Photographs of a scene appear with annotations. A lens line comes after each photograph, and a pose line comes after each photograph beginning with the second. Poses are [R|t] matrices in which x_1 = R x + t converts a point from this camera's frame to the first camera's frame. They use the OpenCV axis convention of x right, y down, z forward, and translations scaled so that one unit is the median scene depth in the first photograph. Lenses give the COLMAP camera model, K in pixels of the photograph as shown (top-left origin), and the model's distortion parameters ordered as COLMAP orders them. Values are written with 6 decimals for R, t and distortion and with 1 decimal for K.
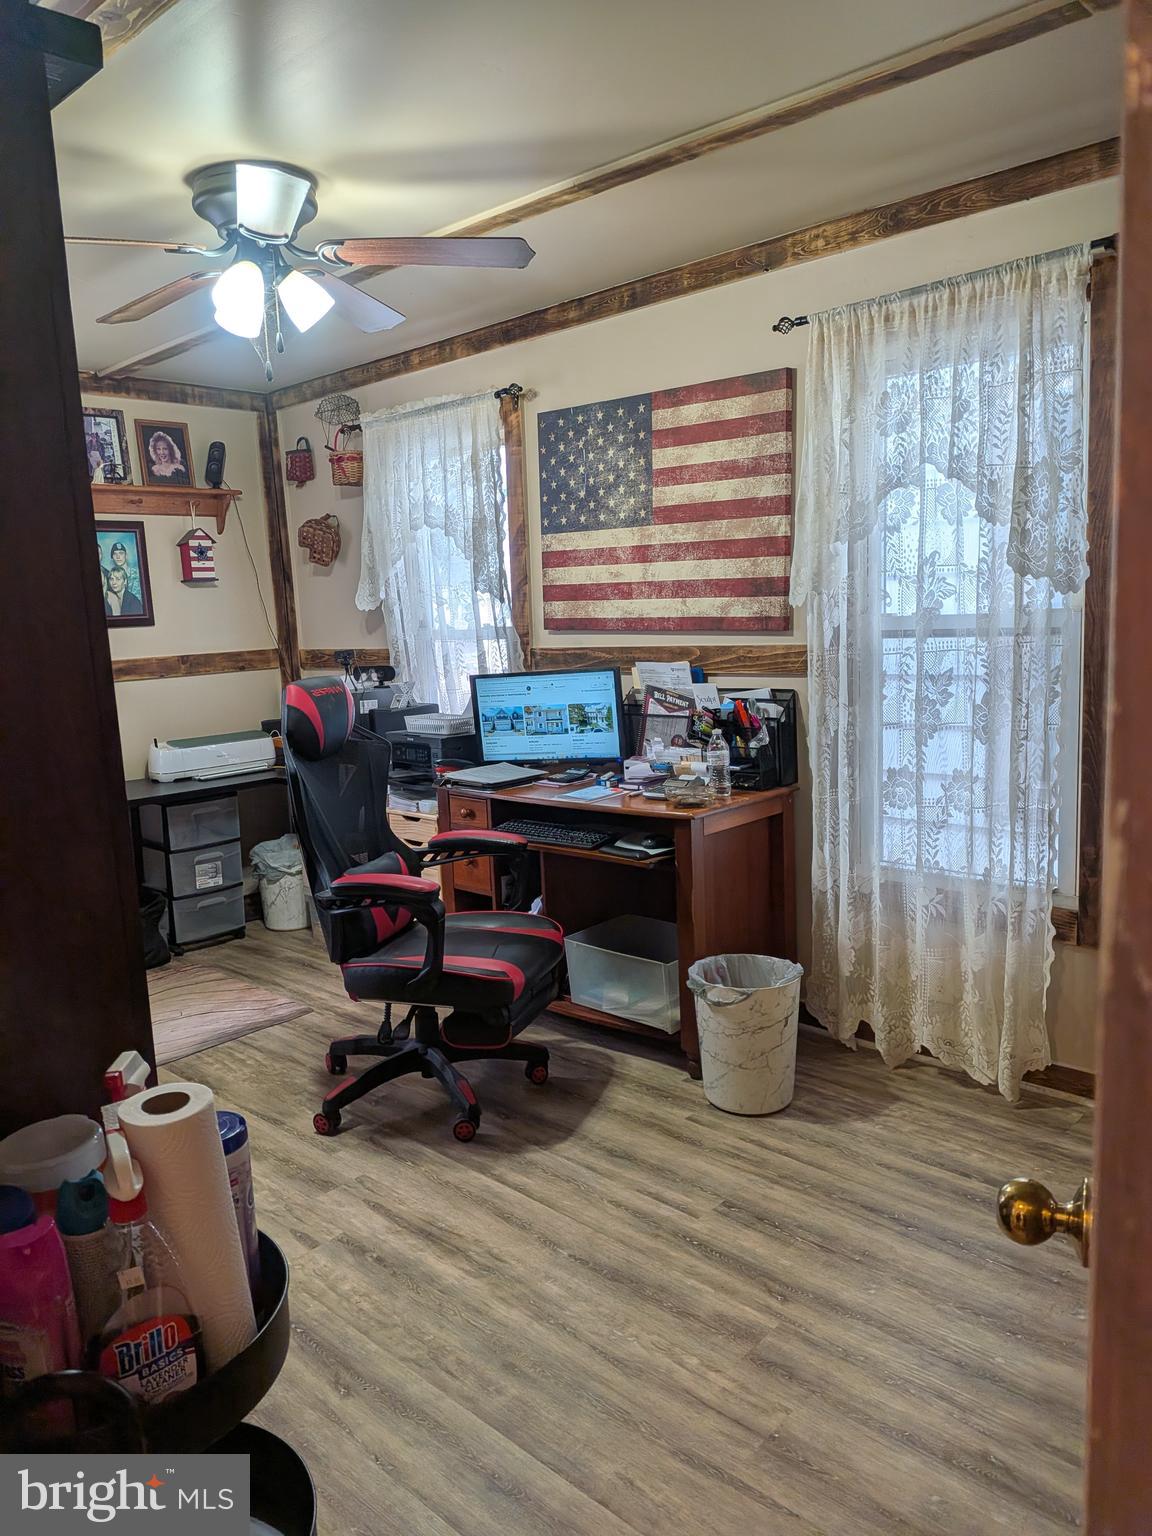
lens RADIAL K [[1117.0, 0, 574.1], [0, 1117.0, 775.1], [0, 0, 1]] dist [0.031652, -0.064586]
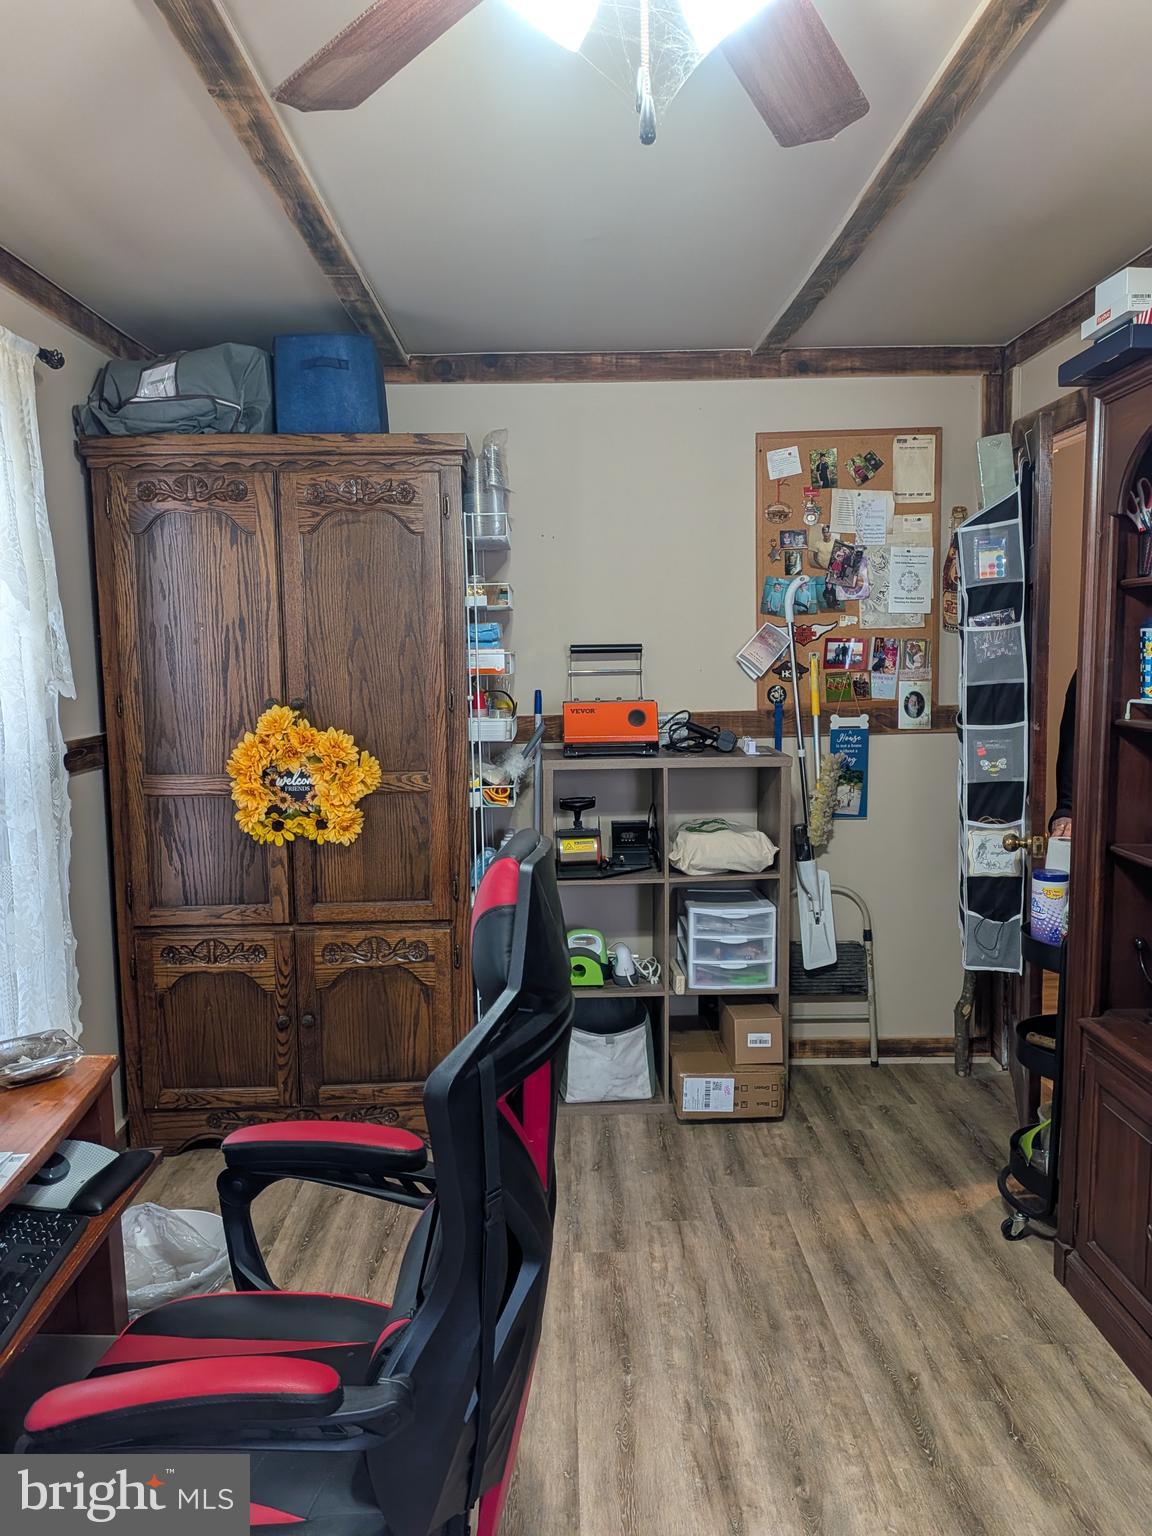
lens RADIAL K [[1117.0, 0, 570.6], [0, 1117.0, 764.9], [0, 0, 1]] dist [0.031652, -0.064586]
pose [[-0.692739, -0.017715, 0.720970, -0.652300], [0.163598, 0.969777, 0.181021, -0.243221], [-0.702387, 0.243350, -0.668904, 1.584141]]
